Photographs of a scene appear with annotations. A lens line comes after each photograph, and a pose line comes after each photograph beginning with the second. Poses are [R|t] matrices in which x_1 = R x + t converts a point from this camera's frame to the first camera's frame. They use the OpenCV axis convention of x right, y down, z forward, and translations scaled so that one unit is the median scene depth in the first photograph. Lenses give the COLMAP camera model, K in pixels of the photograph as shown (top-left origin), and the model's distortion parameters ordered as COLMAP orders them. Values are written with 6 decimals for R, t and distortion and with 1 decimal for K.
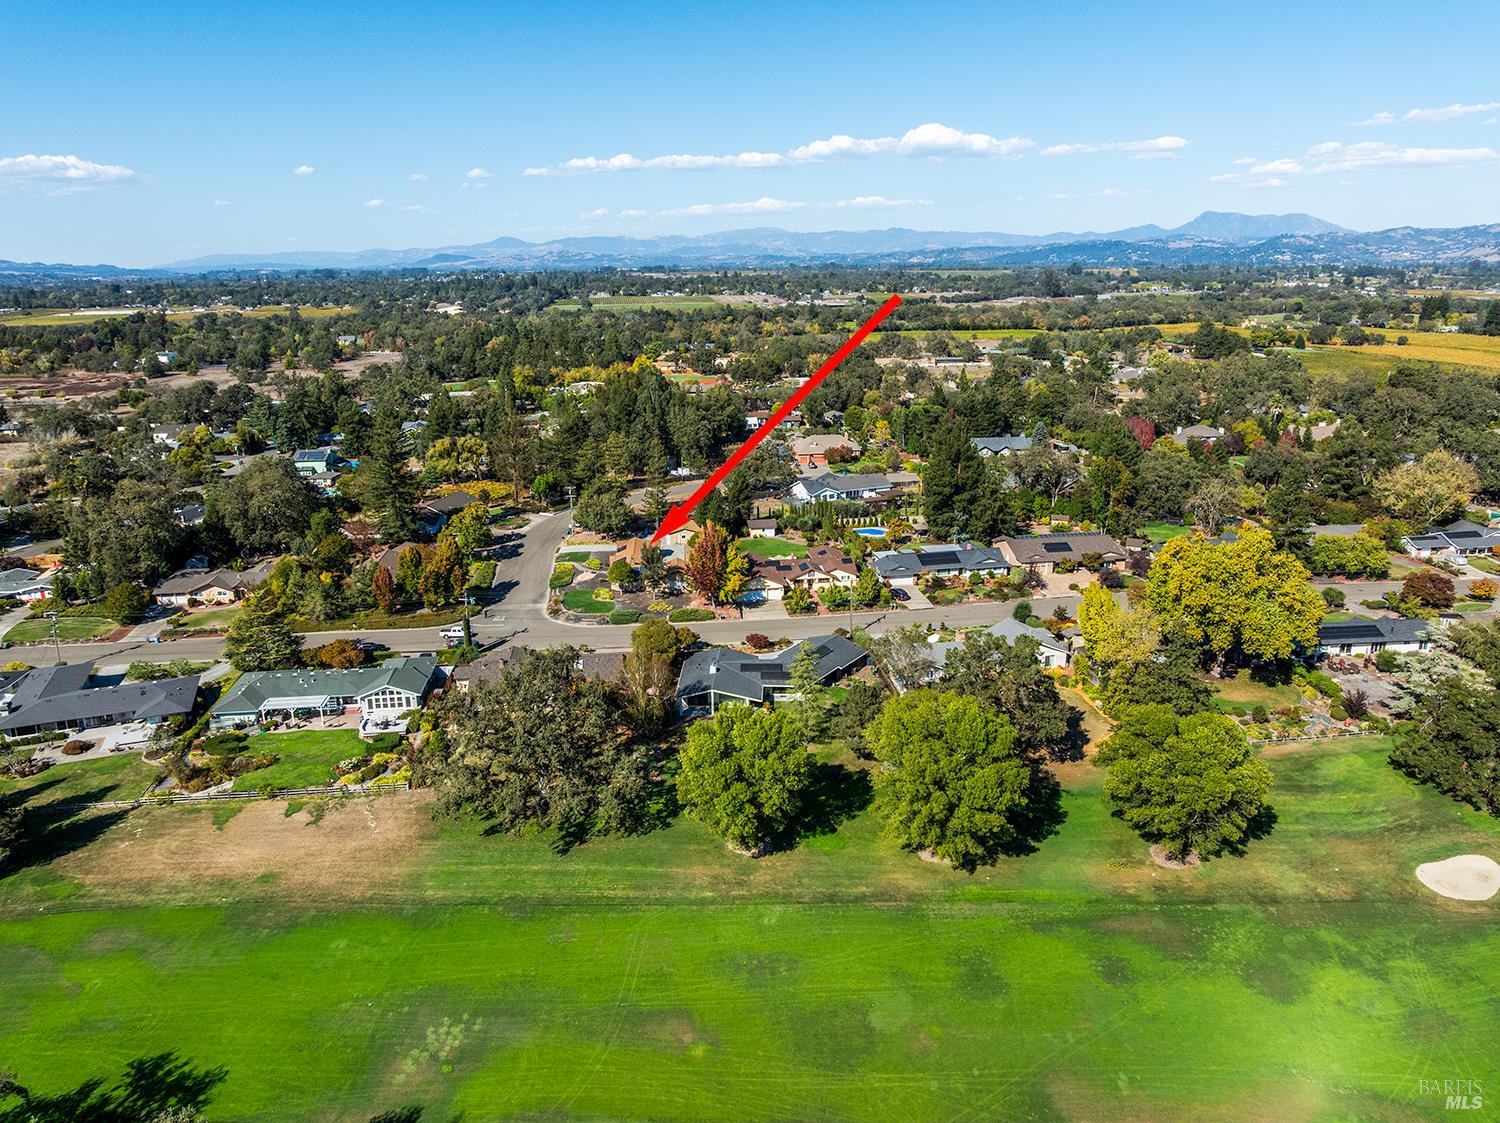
lens RADIAL K [[1061.0, 0, 754.8], [0, 1061.0, 565.7], [0, 0, 1]] dist [-0.050297, 0.022007]
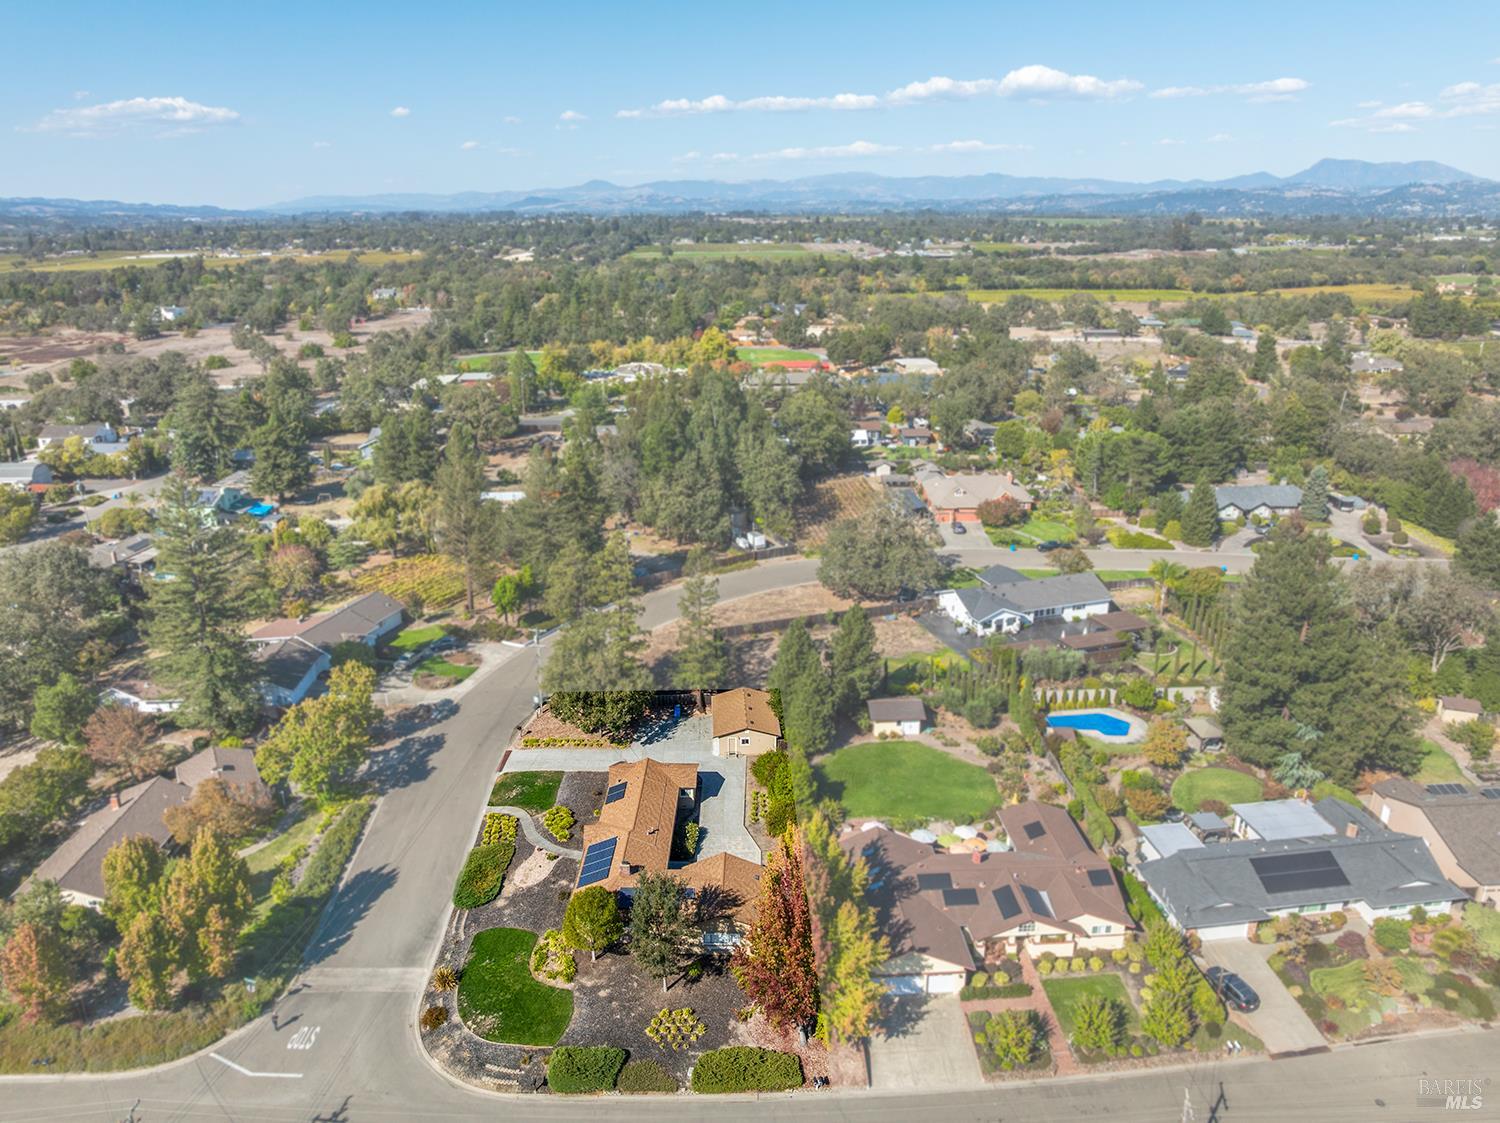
lens RADIAL K [[1061.0, 0, 748.2], [0, 1061.0, 563.0], [0, 0, 1]] dist [-0.050297, 0.022007]
pose [[0.996091, 0.033925, -0.081558, -0.007760], [-0.030204, 0.998465, 0.046431, -0.040001], [0.083008, -0.043786, 0.995586, 0.142023]]
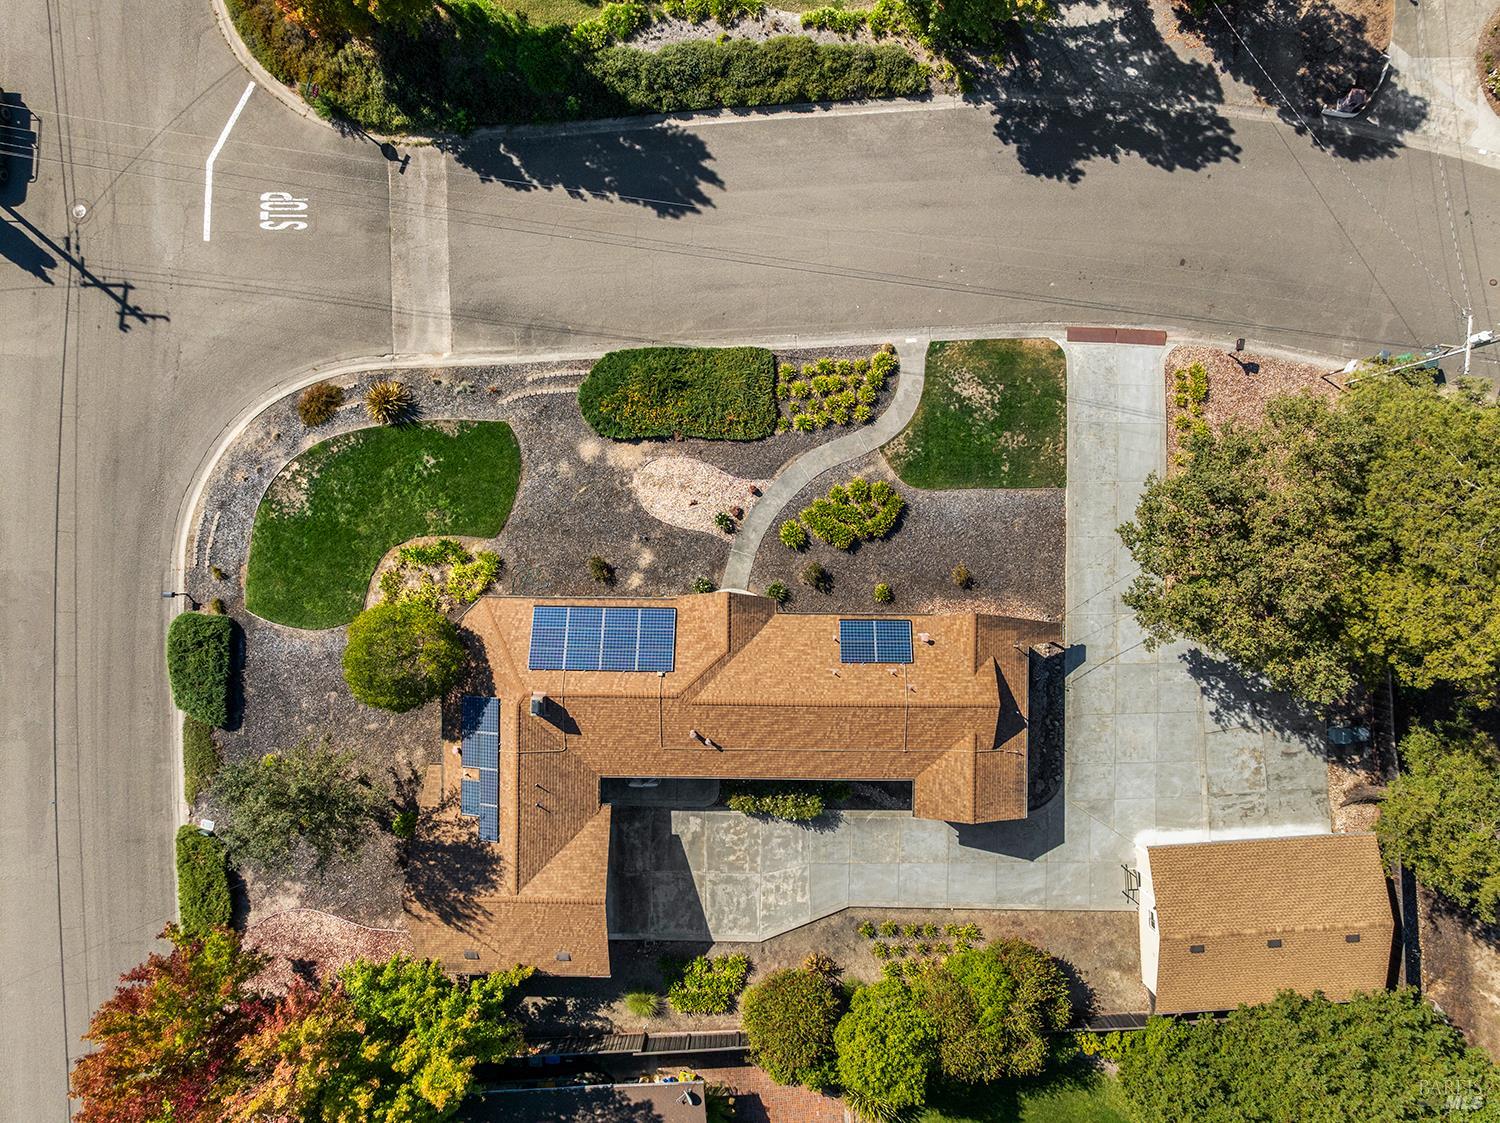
lens RADIAL K [[1061.0, 0, 750.7], [0, 1061.0, 560.4], [0, 0, 1]] dist [-0.050297, 0.022007]
pose [[-0.082335, 0.996602, 0.002231, -0.038220], [-0.264040, -0.023972, 0.964214, -0.058730], [0.960991, 0.078800, 0.265117, 0.249264]]
